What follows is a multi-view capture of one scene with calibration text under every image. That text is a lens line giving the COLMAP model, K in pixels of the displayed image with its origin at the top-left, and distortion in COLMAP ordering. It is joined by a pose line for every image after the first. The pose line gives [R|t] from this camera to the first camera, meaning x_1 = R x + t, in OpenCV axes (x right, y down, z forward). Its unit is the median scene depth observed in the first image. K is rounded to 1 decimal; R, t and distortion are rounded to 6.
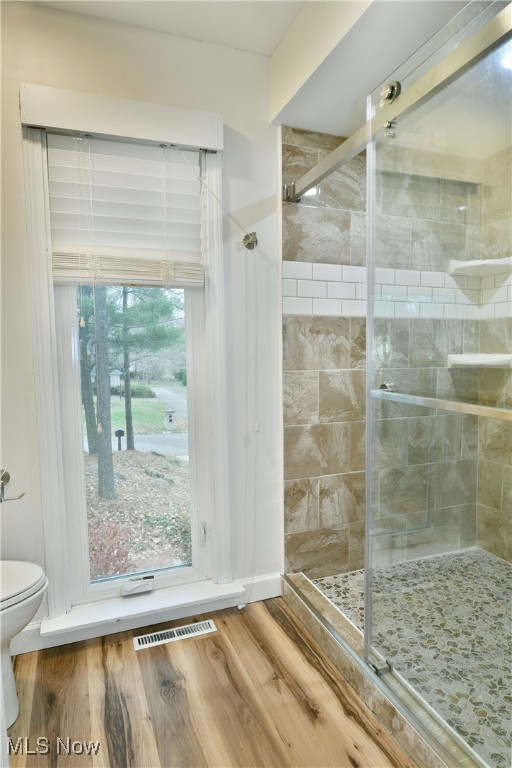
lens RADIAL K [[465.0, 0, 256.1], [0, 465.0, 383.3], [0, 0, 1]] dist [-0.011705, -0.007342]
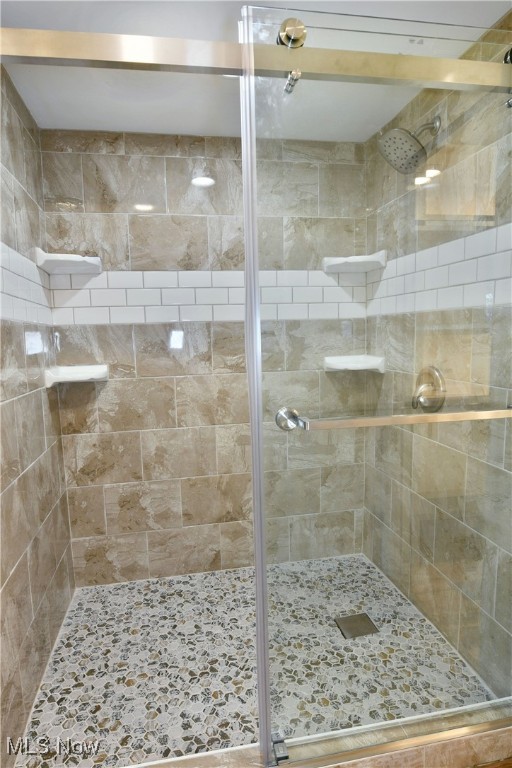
lens RADIAL K [[465.0, 0, 253.8], [0, 465.0, 392.0], [0, 0, 1]] dist [-0.011705, -0.007342]
pose [[0.217260, -0.120186, 0.968686, -0.376181], [0.133059, 0.986774, 0.092587, -0.072146], [-0.967002, 0.108777, 0.230378, 0.670662]]
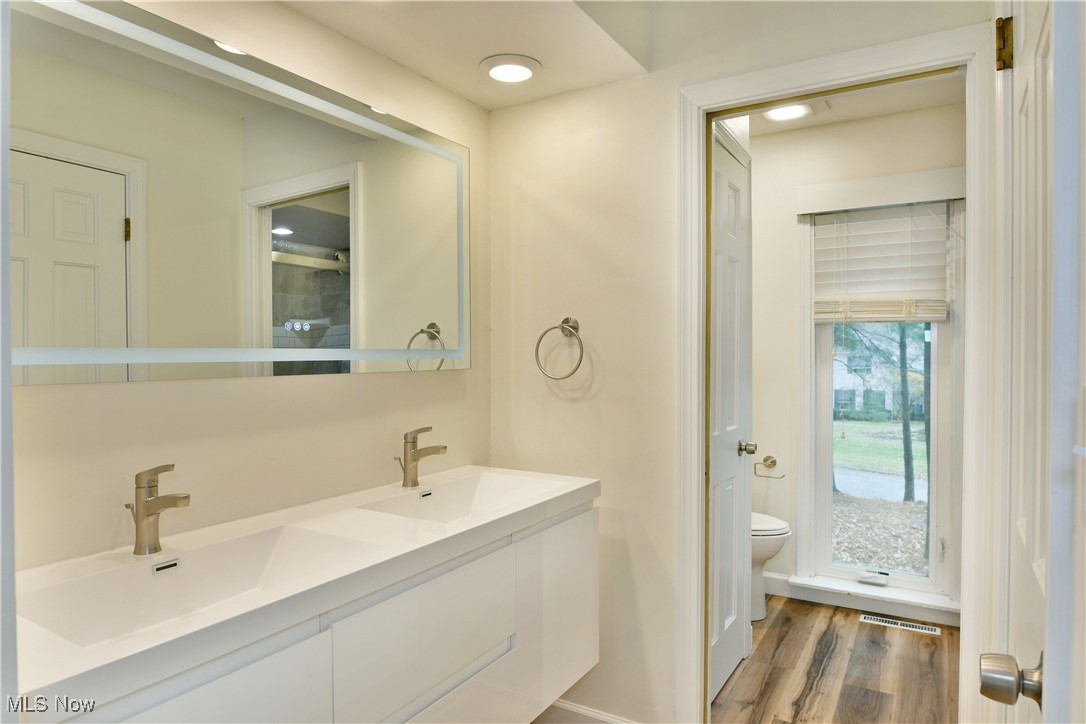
lens RADIAL K [[657.5, 0, 544.8], [0, 657.5, 369.0], [0, 0, 1]] dist [-0.011705, -0.007342]
pose [[0.619011, 0.034917, -0.784606, 0.549294], [-0.067808, 0.997657, -0.009098, -0.012206], [0.782450, 0.058834, 0.619928, -0.748834]]
